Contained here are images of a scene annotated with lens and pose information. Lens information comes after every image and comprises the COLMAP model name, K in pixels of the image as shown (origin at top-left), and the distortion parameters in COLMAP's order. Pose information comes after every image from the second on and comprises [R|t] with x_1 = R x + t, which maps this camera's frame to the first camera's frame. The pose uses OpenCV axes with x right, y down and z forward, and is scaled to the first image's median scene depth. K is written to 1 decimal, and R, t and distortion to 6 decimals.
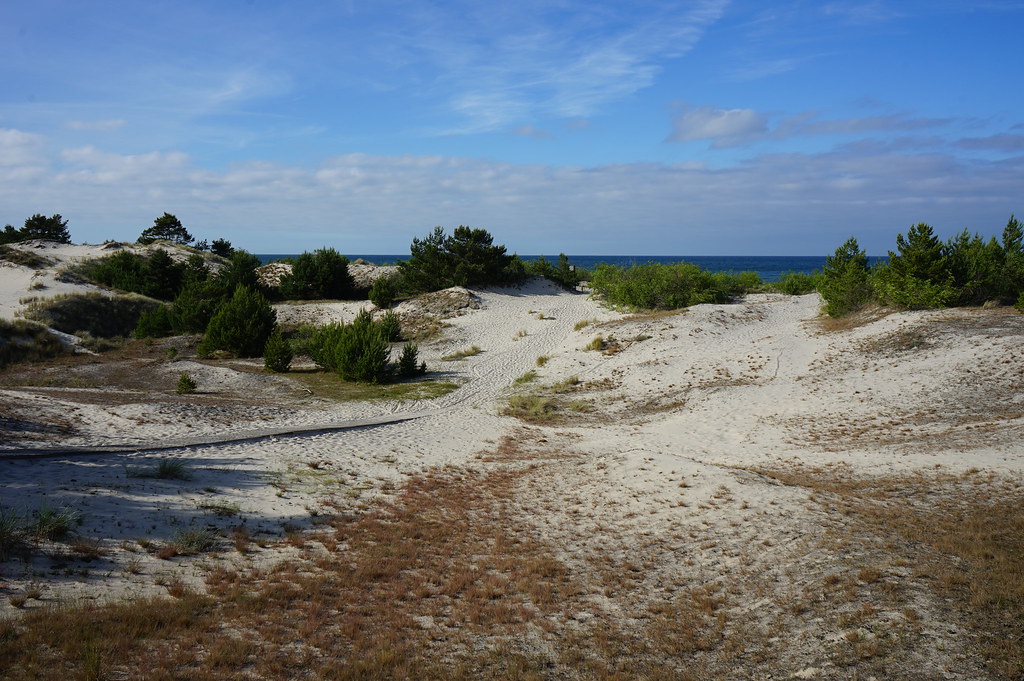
lens RADIAL K [[792.5, 0, 512.2], [0, 792.5, 365.4], [0, 0, 1]] dist [-0.001756, 0.008955]
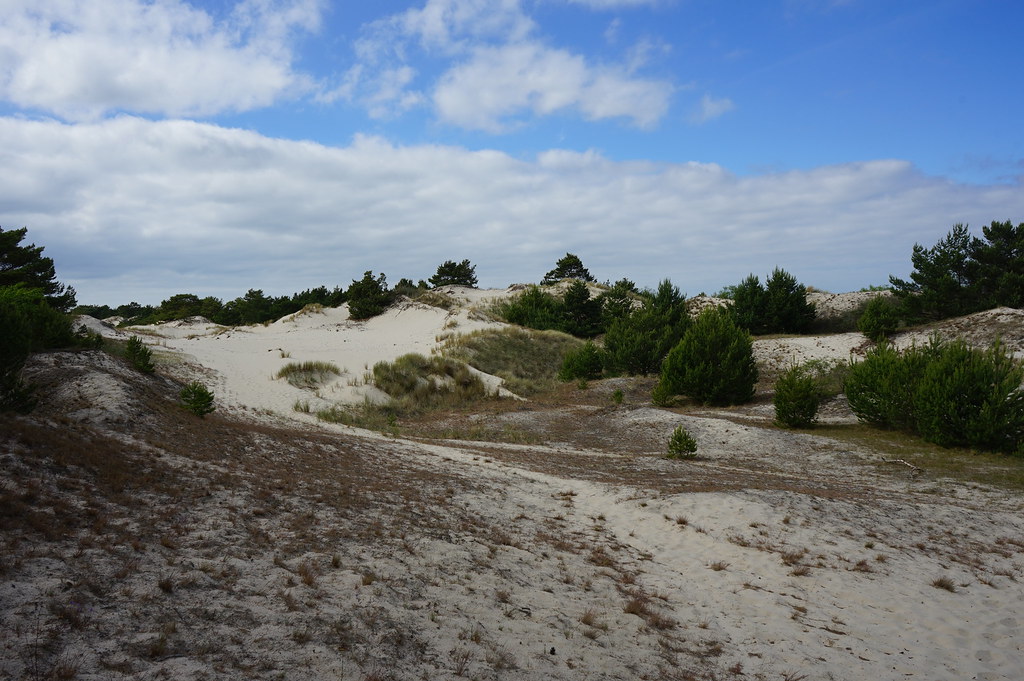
lens RADIAL K [[792.5, 0, 512.2], [0, 792.5, 365.4], [0, 0, 1]] dist [-0.001756, 0.008955]
pose [[0.903806, -0.007391, -0.427879, -0.161394], [-0.024919, 0.997245, -0.069864, 0.005563], [0.427217, 0.073806, 0.901132, 0.238041]]
